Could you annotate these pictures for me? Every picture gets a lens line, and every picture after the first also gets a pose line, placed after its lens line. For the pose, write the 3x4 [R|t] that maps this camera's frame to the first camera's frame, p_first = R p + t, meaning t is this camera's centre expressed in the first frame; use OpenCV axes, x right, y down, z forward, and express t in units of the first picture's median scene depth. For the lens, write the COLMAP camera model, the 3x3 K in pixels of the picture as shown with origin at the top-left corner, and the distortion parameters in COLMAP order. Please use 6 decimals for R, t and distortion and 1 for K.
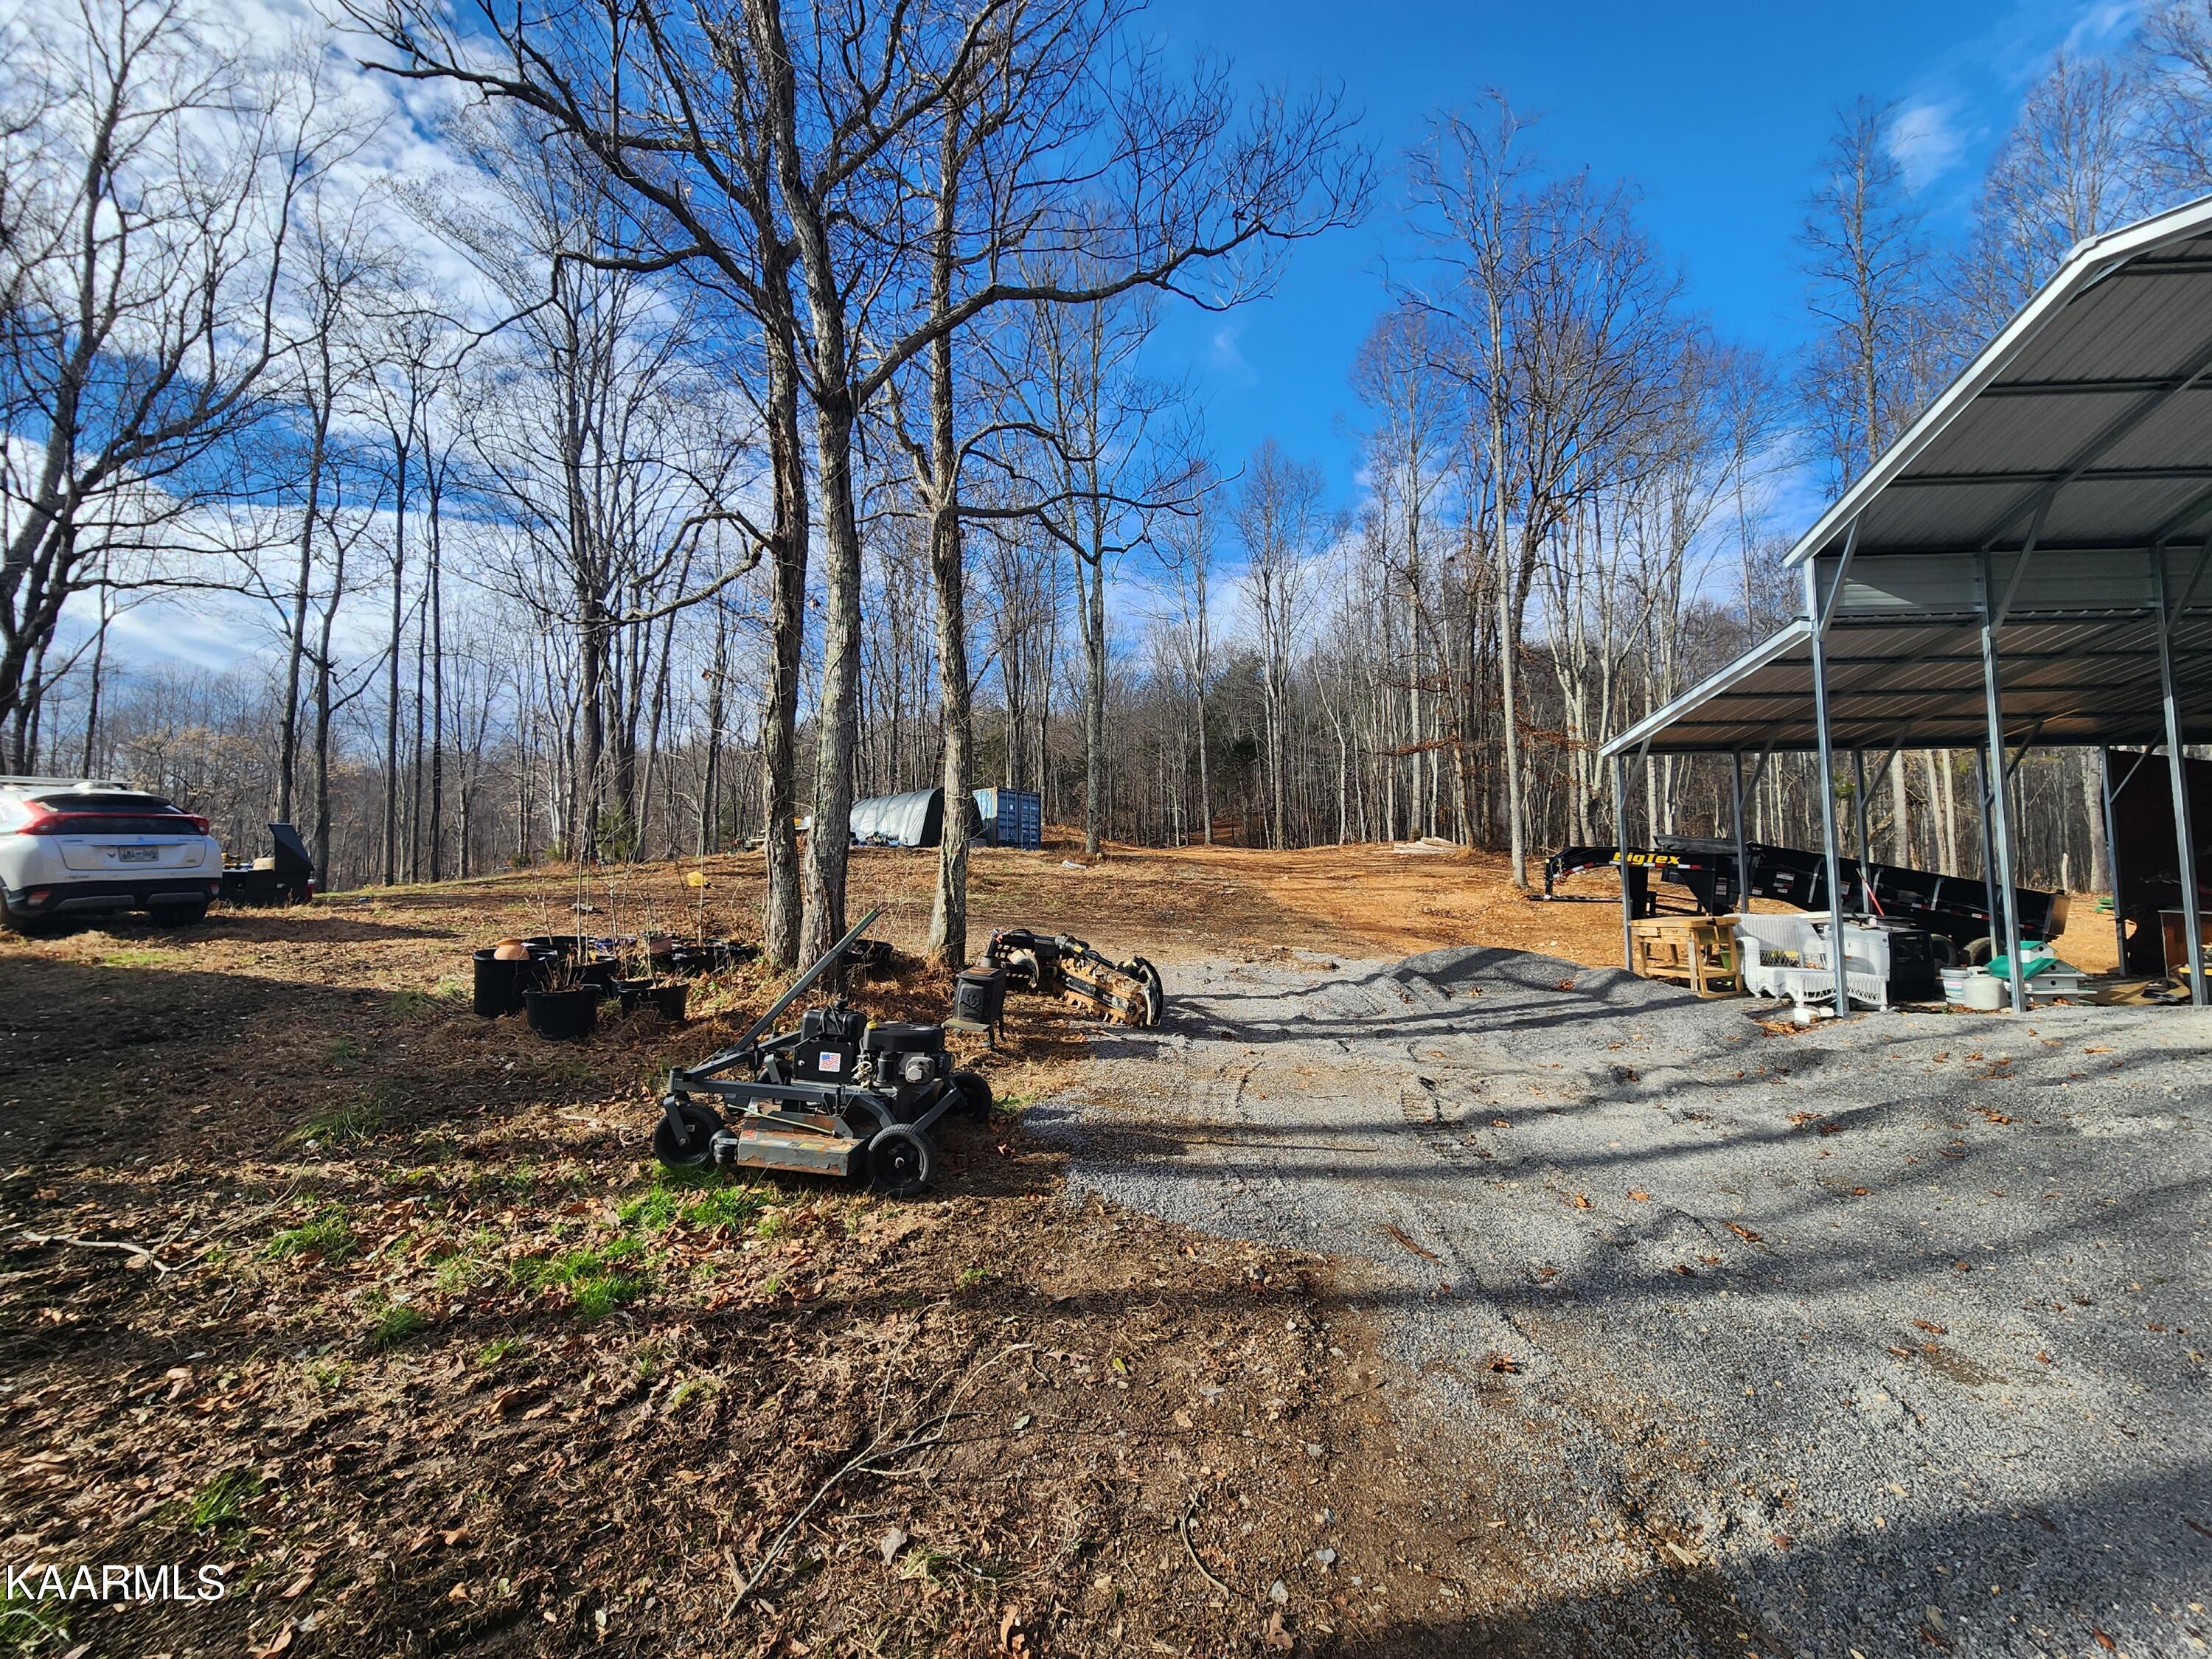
lens RADIAL K [[895.6, 0, 1107.0], [0, 895.6, 829.3], [0, 0, 1]] dist [-0.008255, 0.000743]
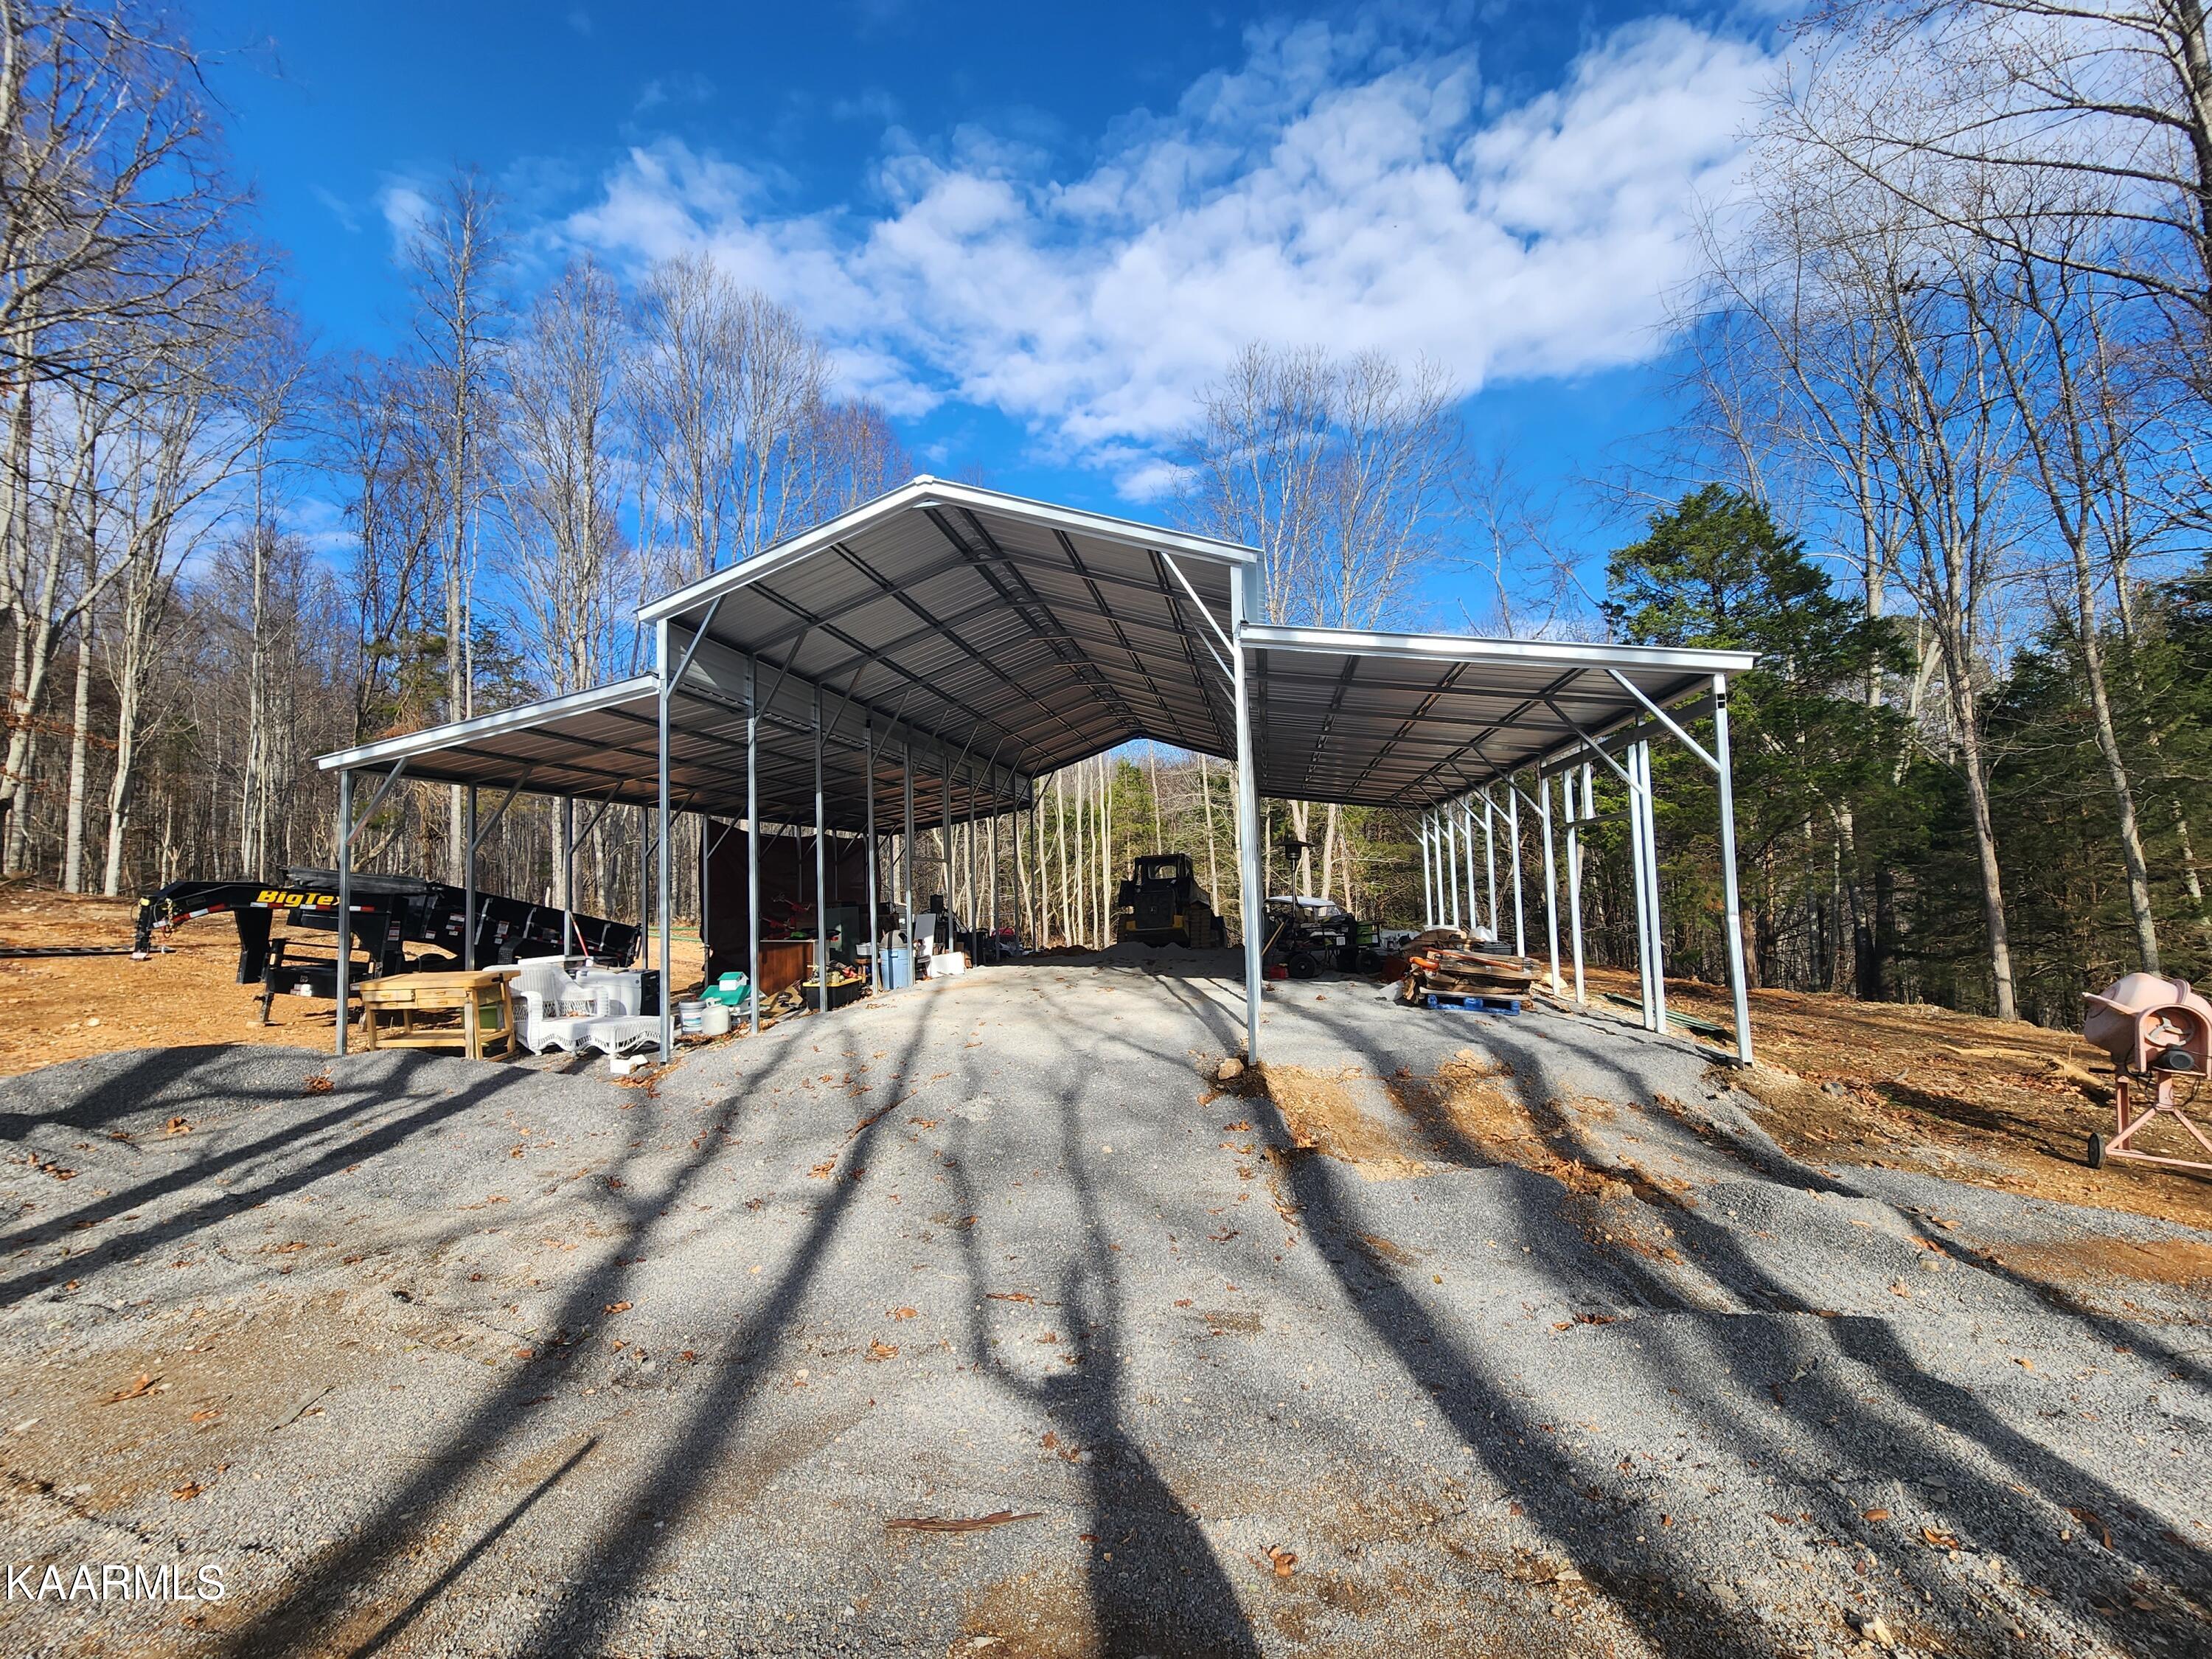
lens RADIAL K [[895.6, 0, 1107.0], [0, 895.6, 829.3], [0, 0, 1]] dist [-0.008255, 0.000743]
pose [[0.135880, 0.074140, 0.987947, -0.151418], [-0.044932, 0.996631, -0.068612, -0.012390], [-0.989706, -0.035067, 0.138753, 0.335190]]
